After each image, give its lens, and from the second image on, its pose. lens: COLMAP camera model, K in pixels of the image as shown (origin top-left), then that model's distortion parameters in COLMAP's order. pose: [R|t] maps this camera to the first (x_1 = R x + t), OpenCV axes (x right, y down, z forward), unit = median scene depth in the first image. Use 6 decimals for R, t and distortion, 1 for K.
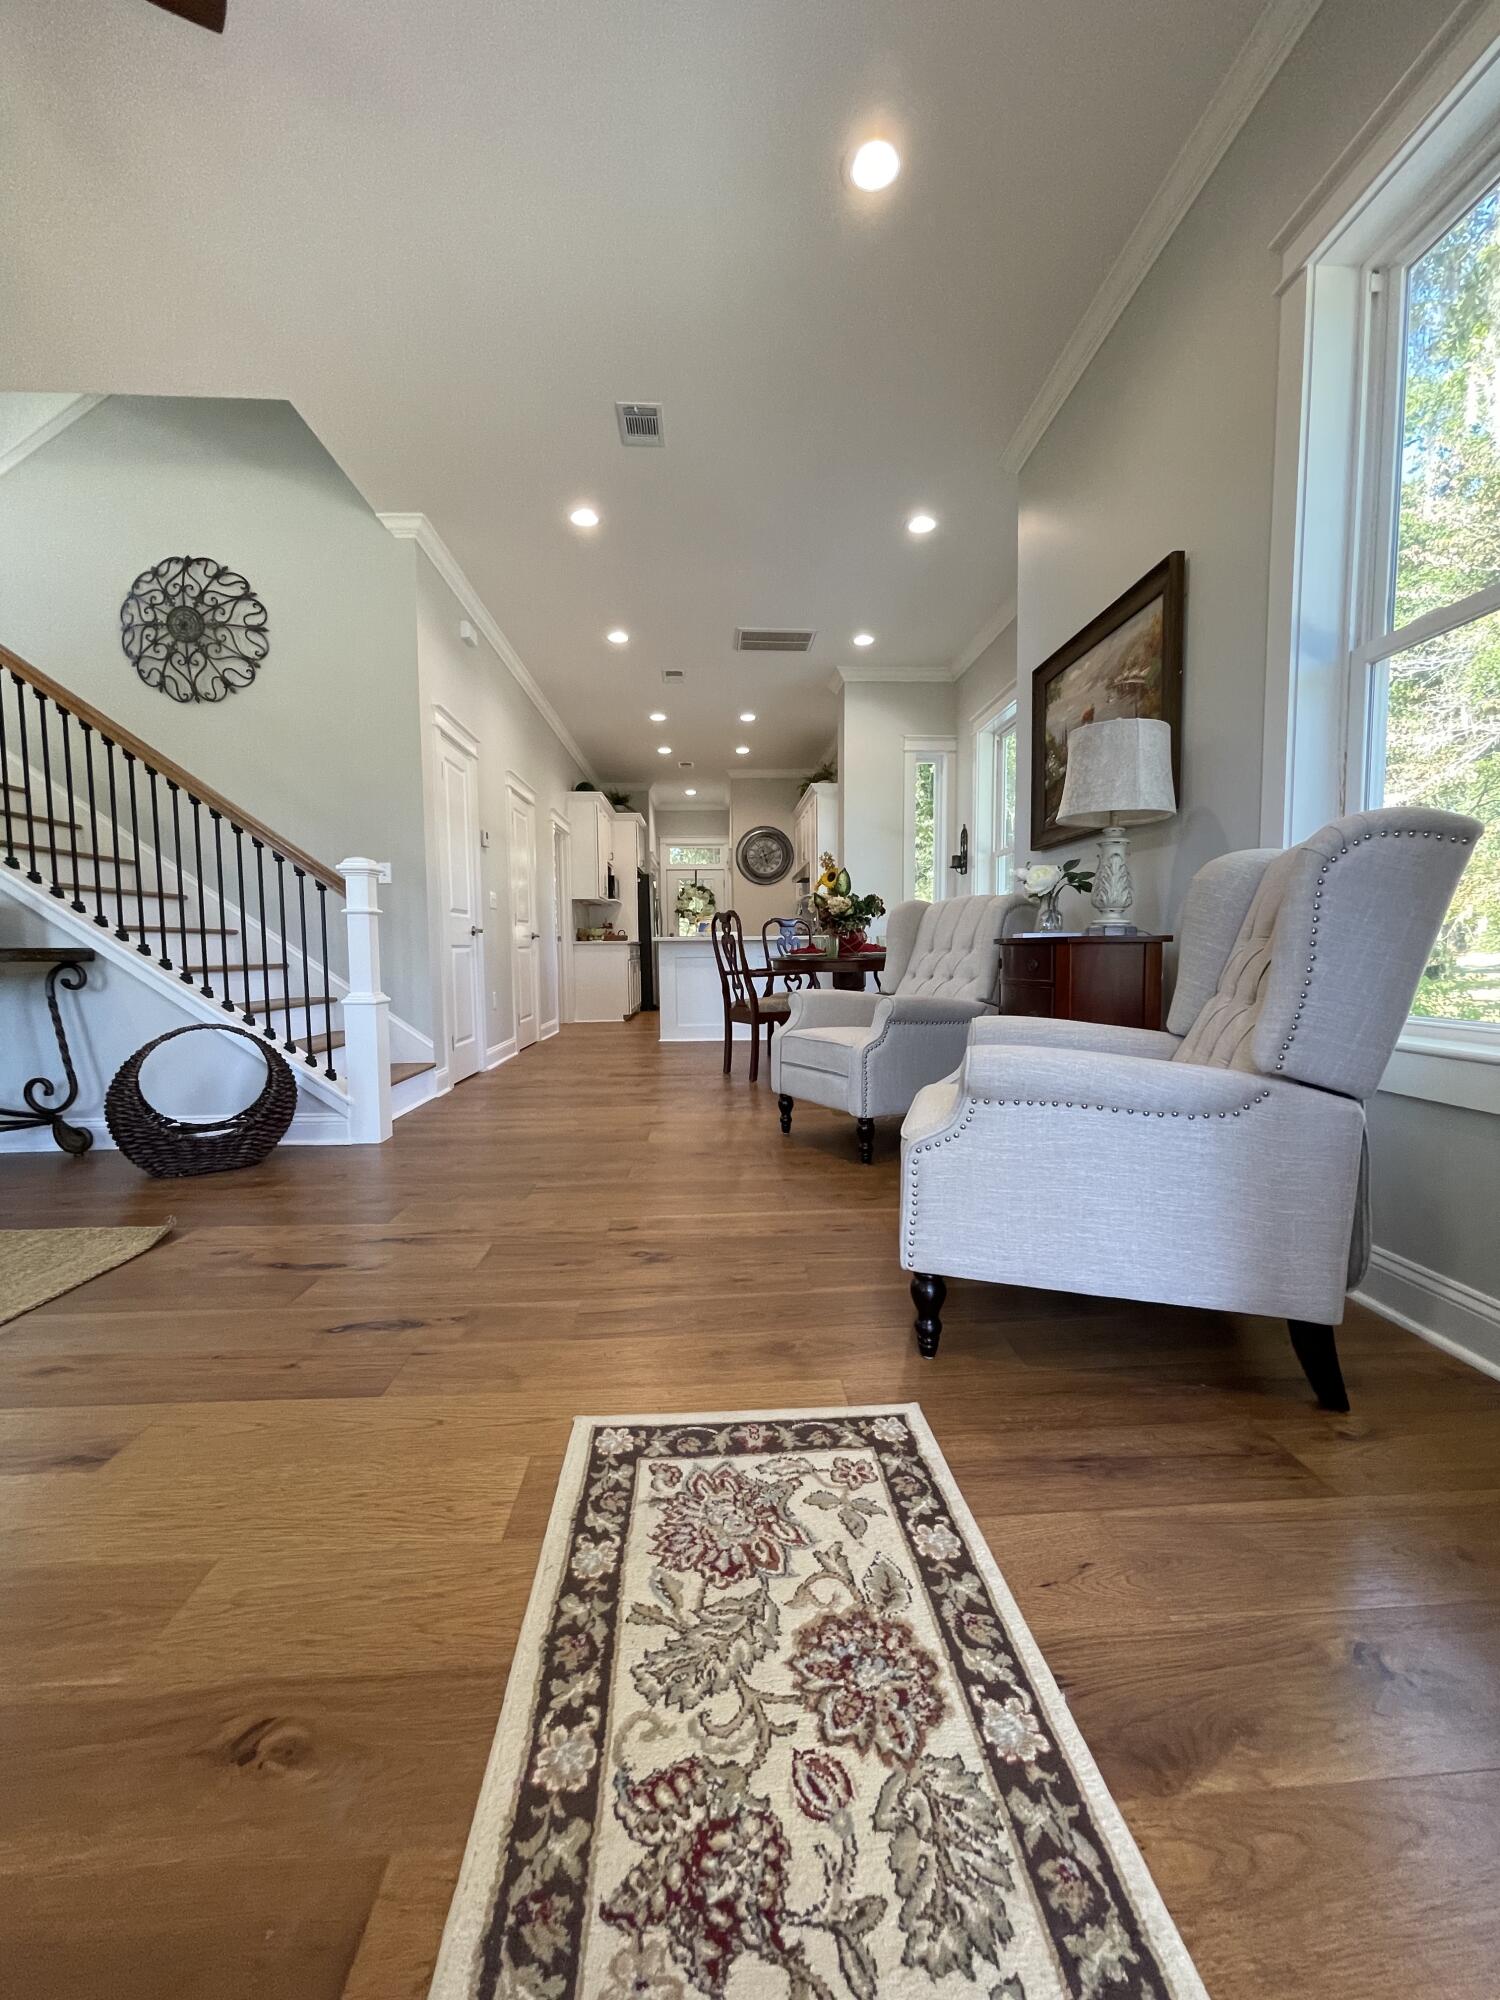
lens RADIAL K [[801.2, 0, 755.6], [0, 801.2, 1008.1], [0, 0, 1]] dist [-0.002891, -0.002197]
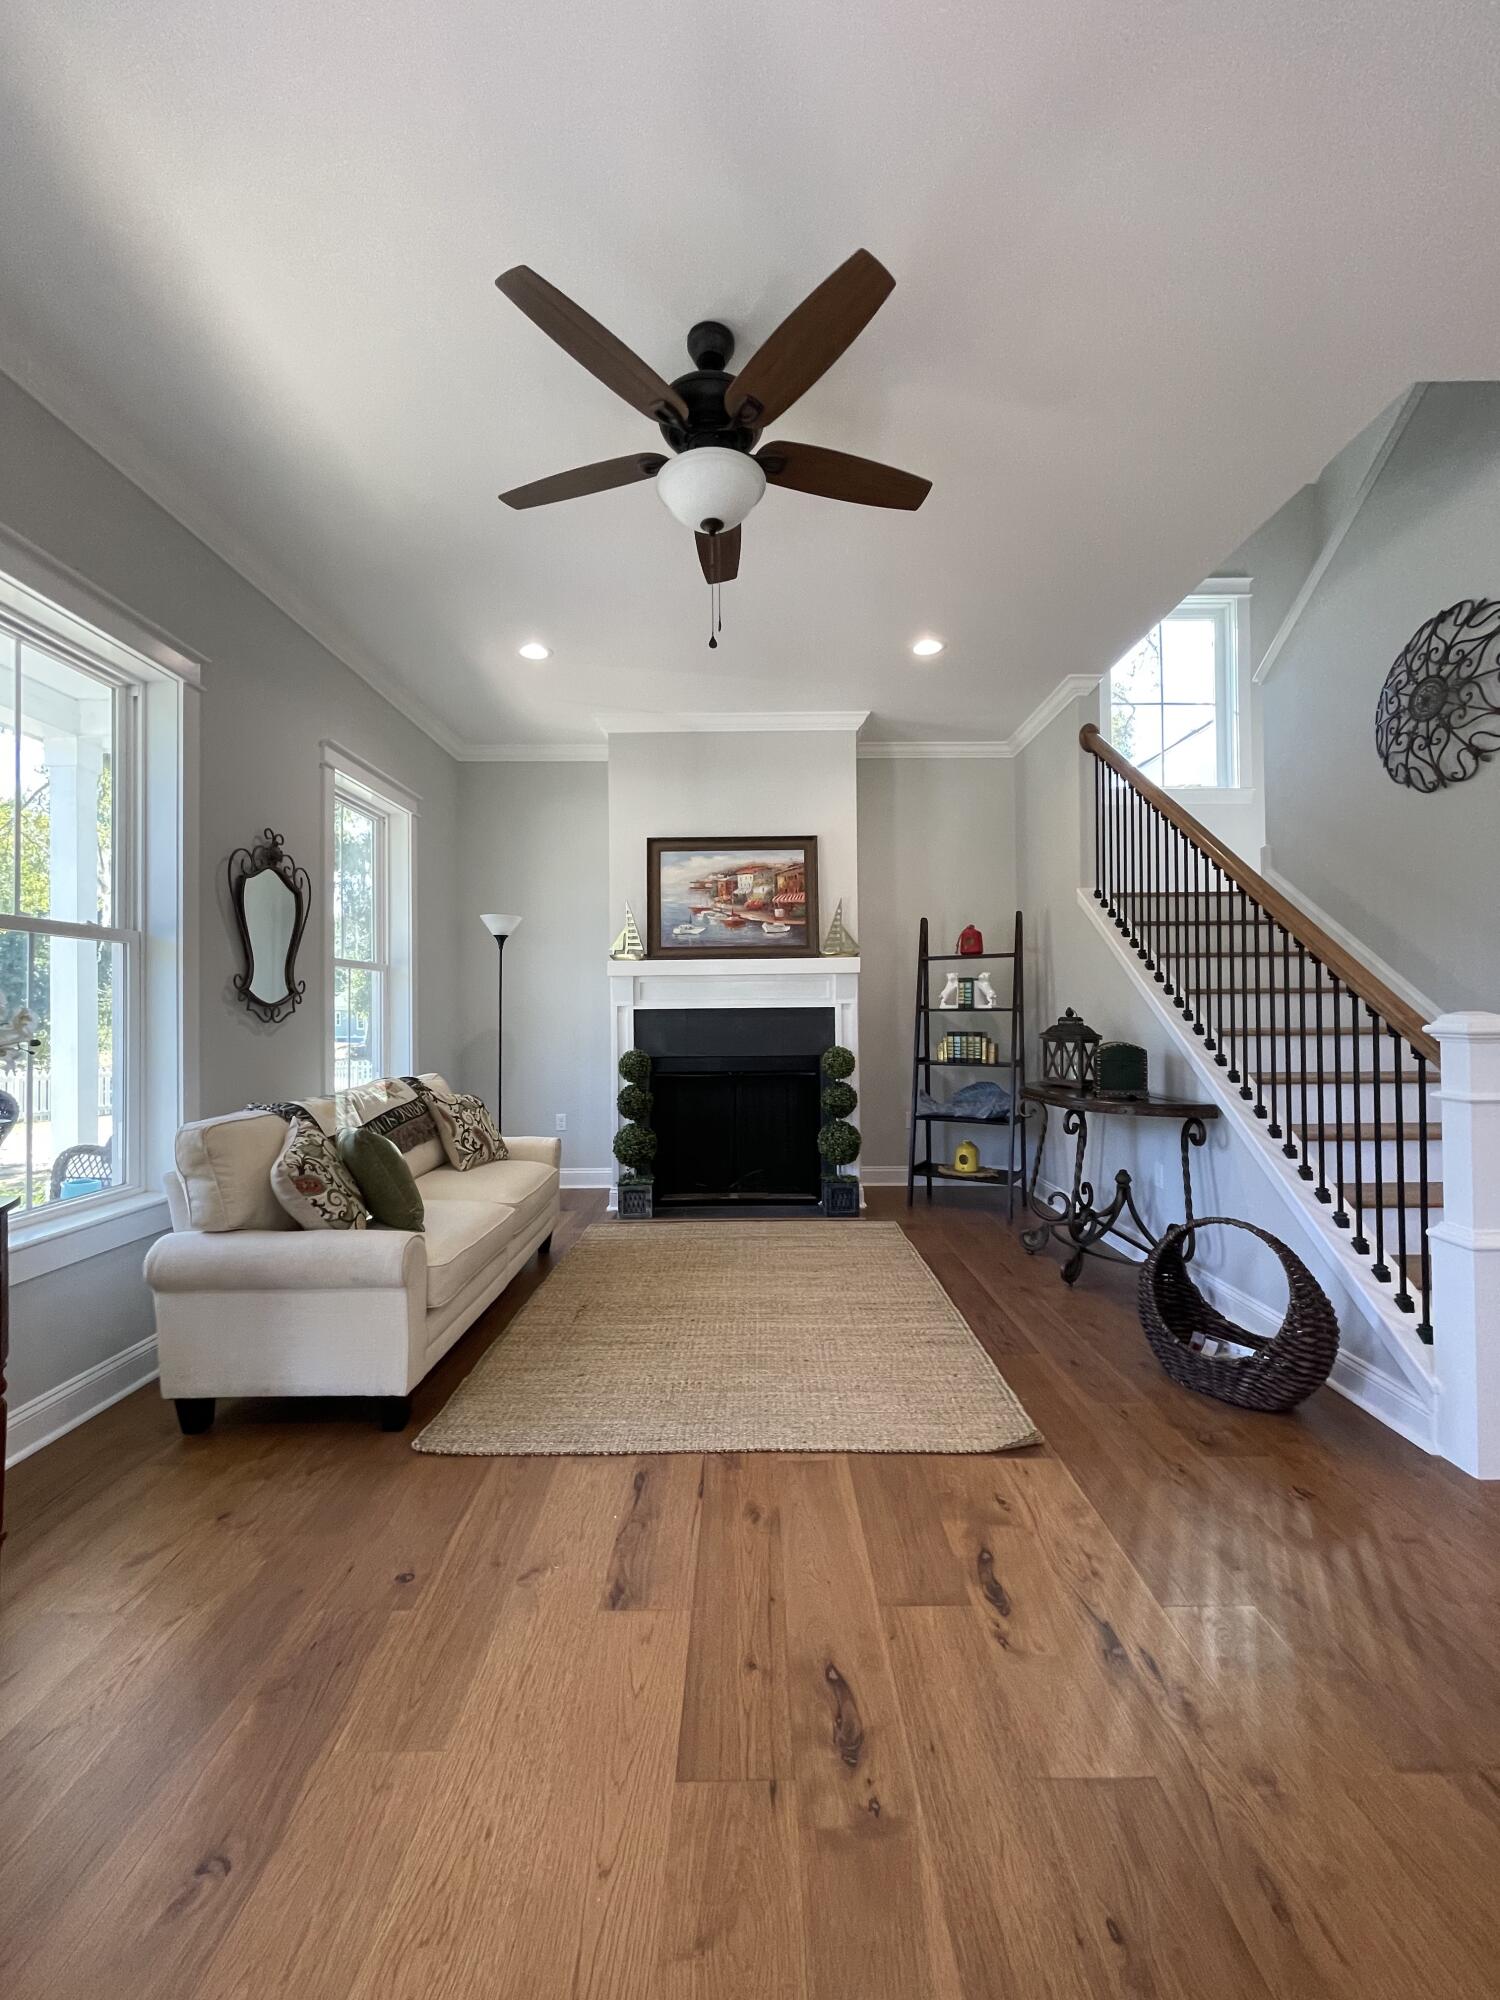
lens RADIAL K [[801.2, 0, 751.8], [0, 801.2, 1003.4], [0, 0, 1]] dist [-0.002891, -0.002197]
pose [[-0.065783, 0.001646, -0.997833, 0.172983], [-0.061728, 0.998077, 0.005716, -0.163041], [0.995923, 0.061971, -0.065555, 0.473573]]
